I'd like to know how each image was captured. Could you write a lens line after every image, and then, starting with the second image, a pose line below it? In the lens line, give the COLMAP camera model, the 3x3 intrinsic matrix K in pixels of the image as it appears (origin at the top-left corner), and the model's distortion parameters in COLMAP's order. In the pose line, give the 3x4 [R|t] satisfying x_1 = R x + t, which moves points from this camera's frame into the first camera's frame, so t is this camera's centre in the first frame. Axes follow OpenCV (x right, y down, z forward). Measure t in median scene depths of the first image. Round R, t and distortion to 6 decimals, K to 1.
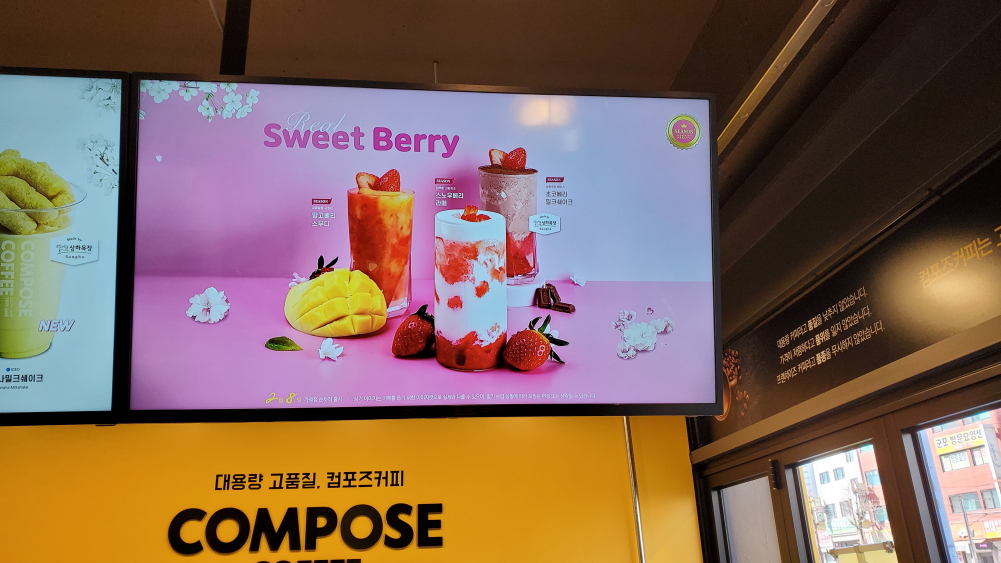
lens RADIAL K [[753.3, 0, 503.6], [0, 753.3, 291.7], [0, 0, 1]] dist [0.025607, 0.010081]
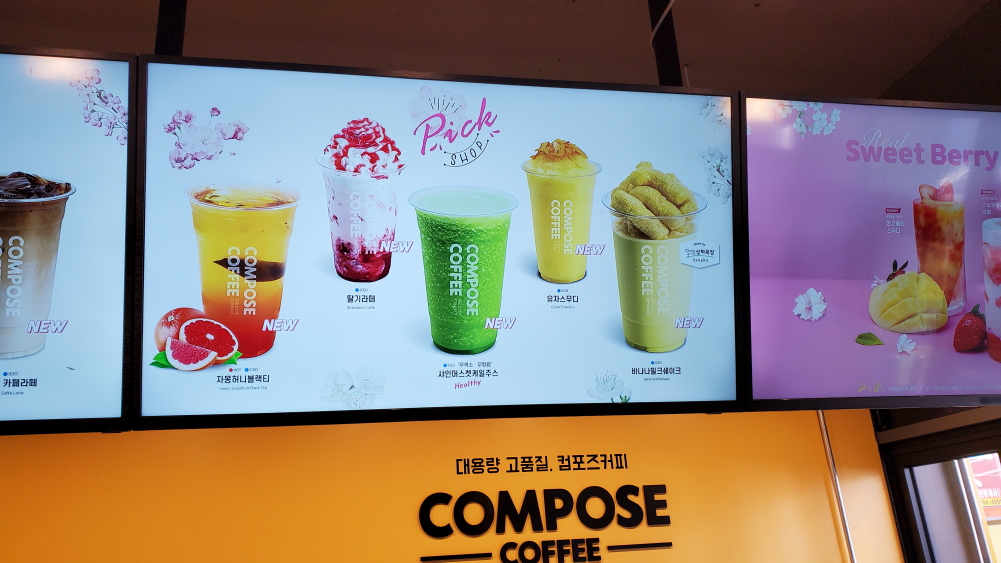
lens RADIAL K [[753.3, 0, 490.0], [0, 753.3, 276.1], [0, 0, 1]] dist [0.025607, 0.010081]
pose [[0.995903, 0.005613, 0.090258, -0.921951], [-0.005859, 0.999980, 0.002462, -0.022487], [-0.090242, -0.002980, 0.995915, -0.054877]]
